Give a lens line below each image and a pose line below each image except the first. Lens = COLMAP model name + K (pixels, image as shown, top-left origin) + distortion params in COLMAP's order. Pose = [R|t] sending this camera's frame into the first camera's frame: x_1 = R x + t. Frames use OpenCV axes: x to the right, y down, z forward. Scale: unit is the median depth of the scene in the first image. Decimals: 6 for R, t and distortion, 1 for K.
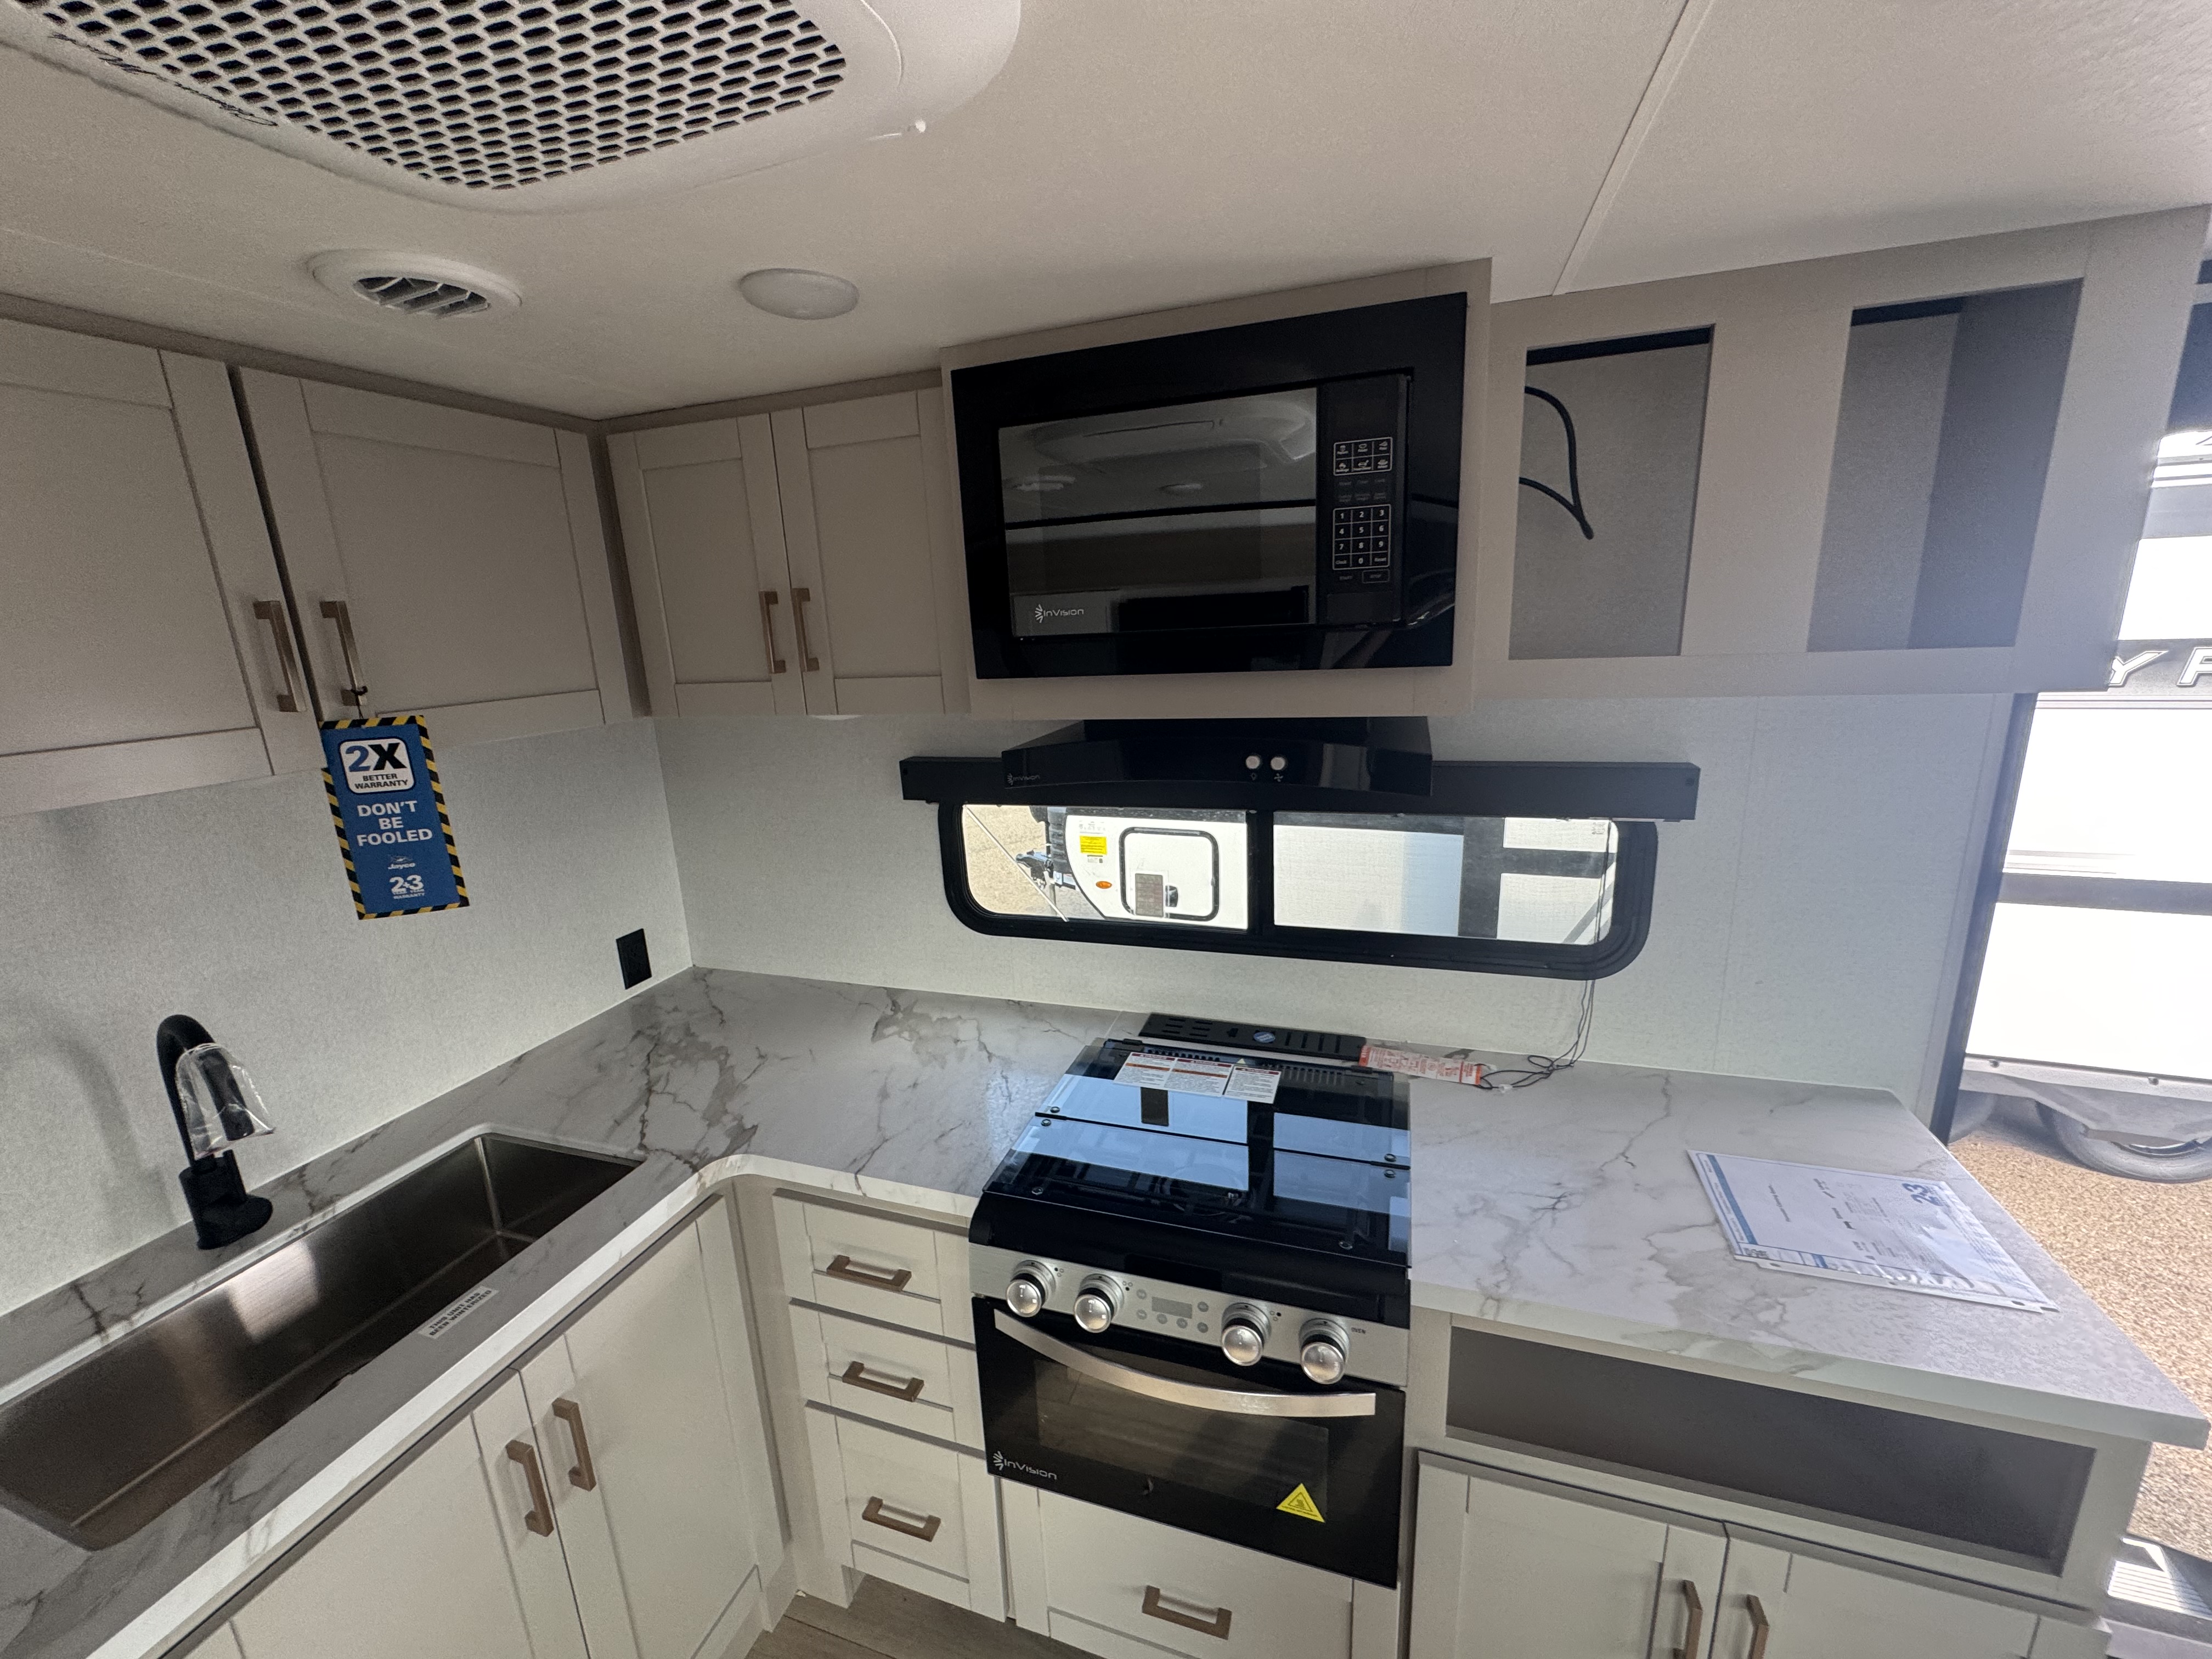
lens RADIAL K [[888.1, 0, 1104.5], [0, 888.1, 827.9], [0, 0, 1]] dist [-0.007053, 0.000552]
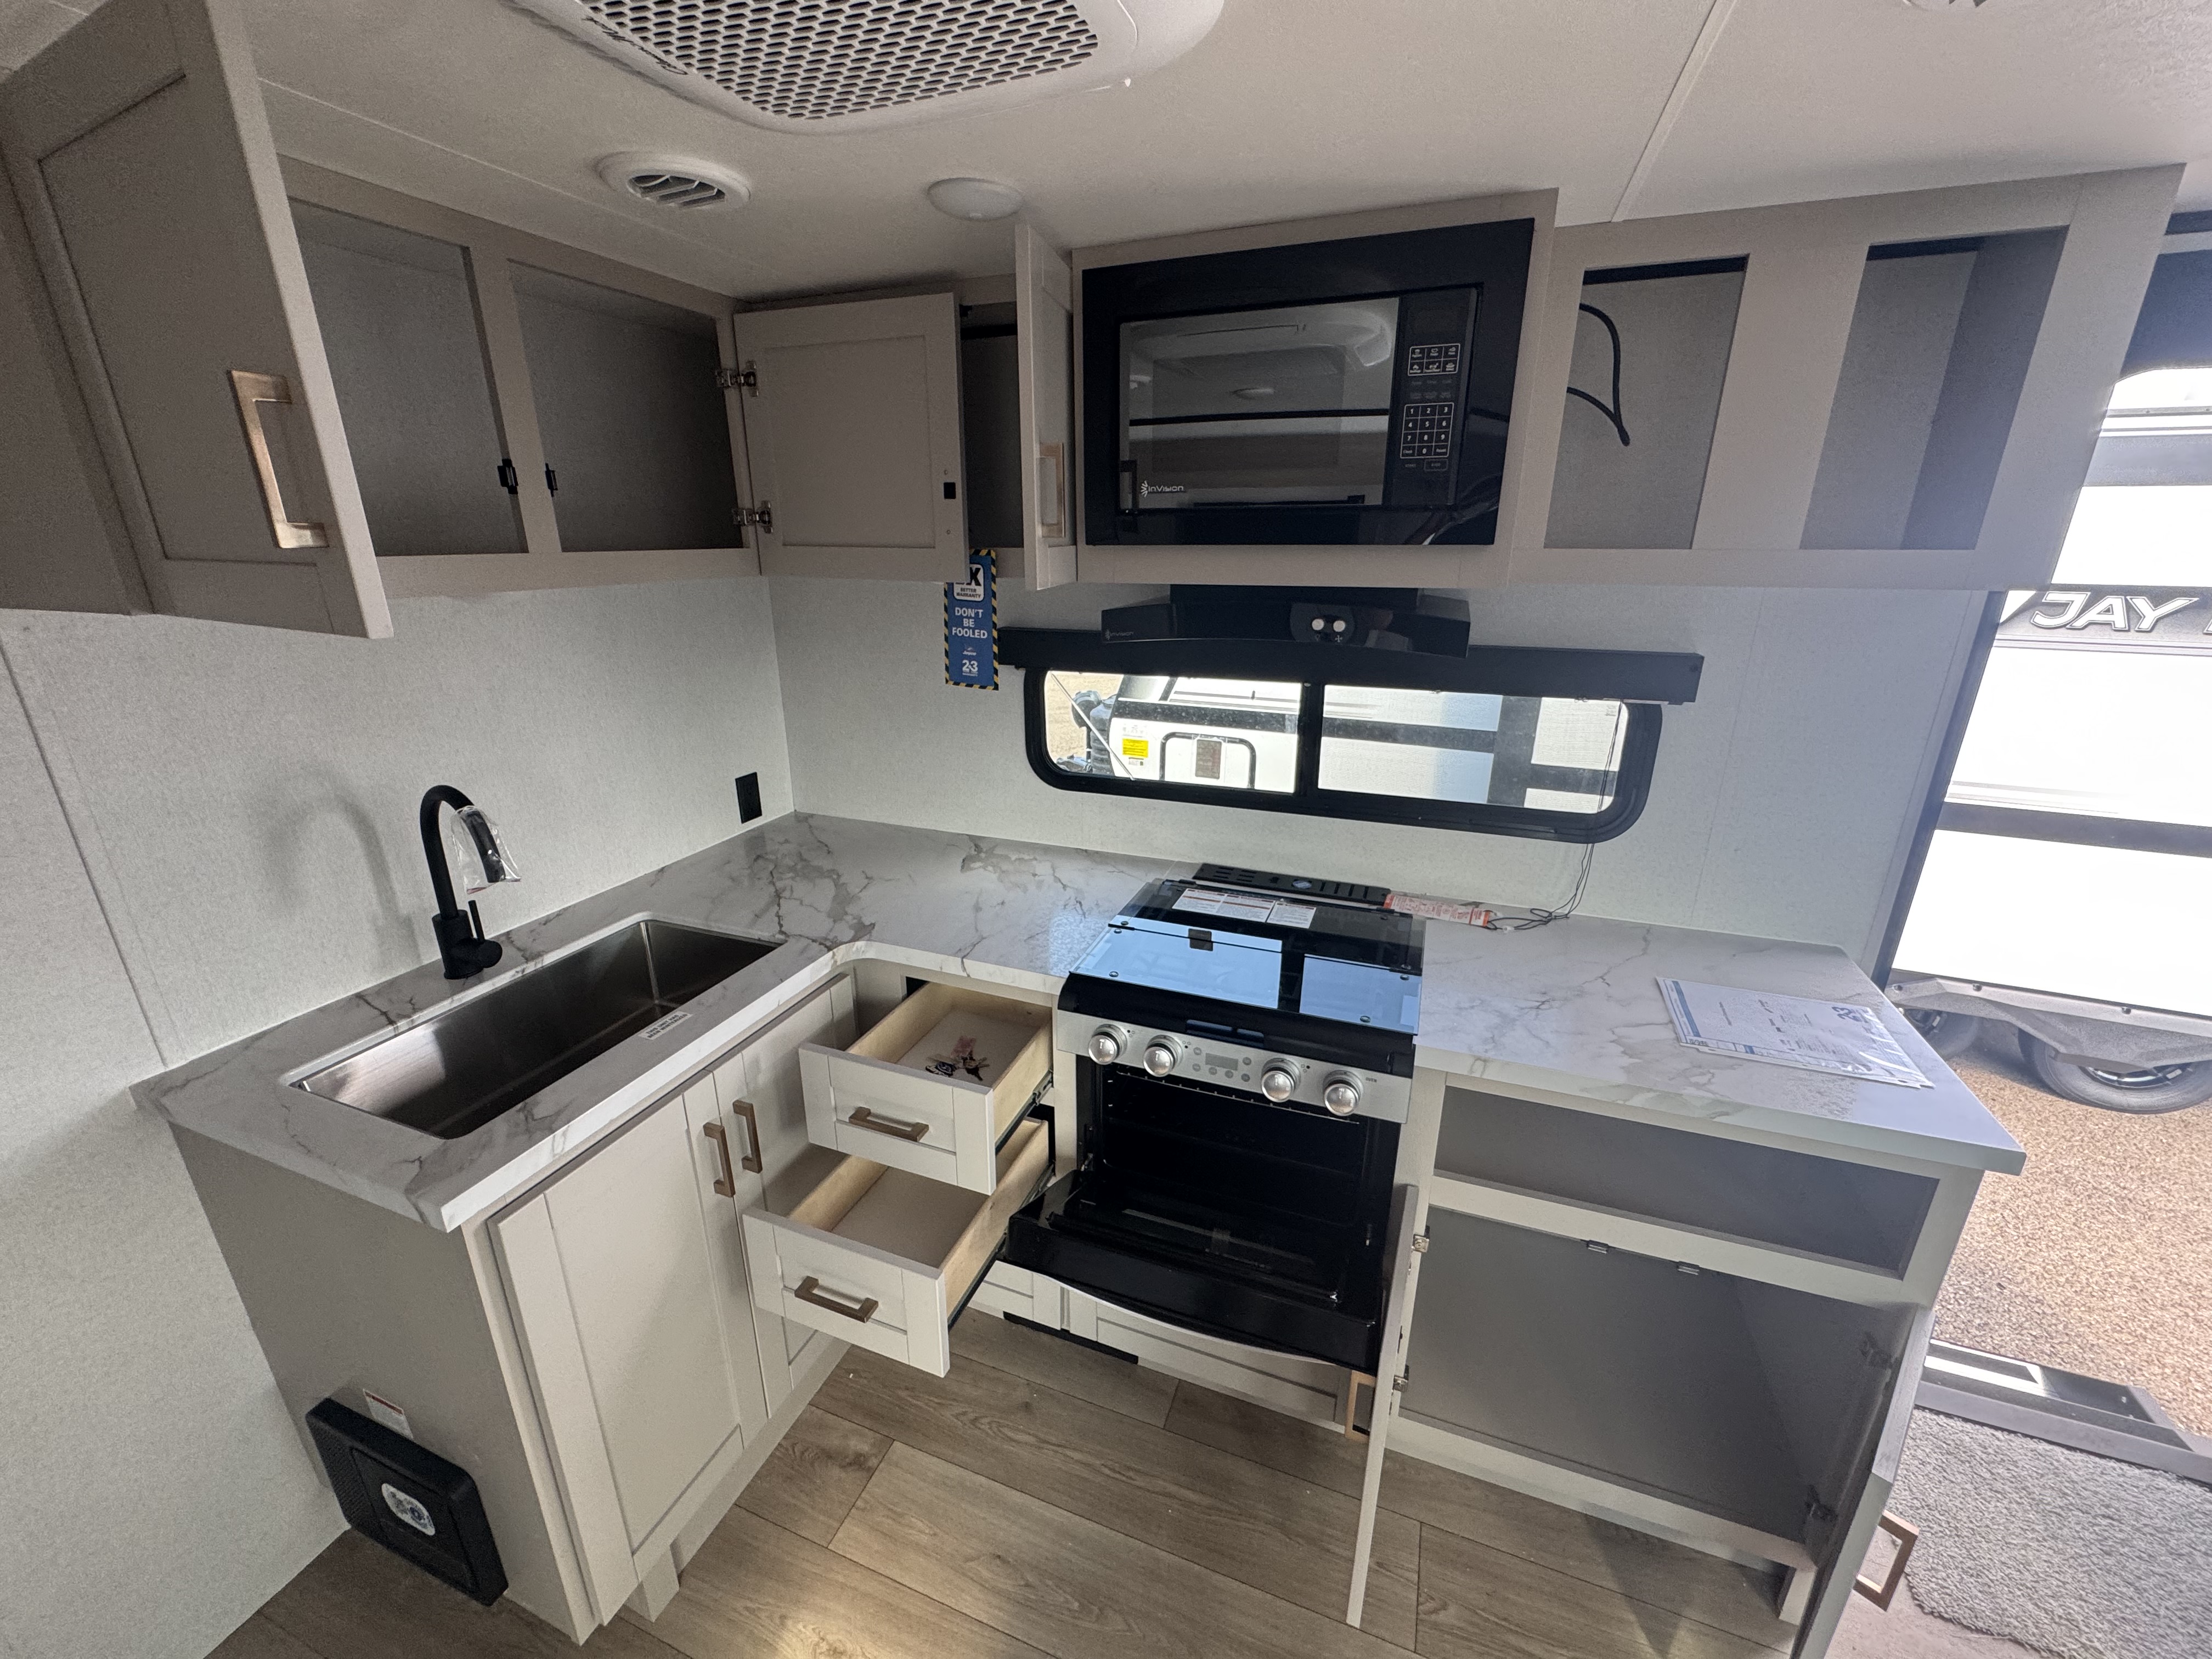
lens RADIAL K [[888.1, 0, 1102.4], [0, 888.1, 829.5], [0, 0, 1]] dist [-0.007053, 0.000552]
pose [[0.998059, 0.055681, -0.027905, -0.070525], [-0.053039, 0.994724, 0.087808, 0.106753], [0.032647, -0.086158, 0.995746, -0.211456]]
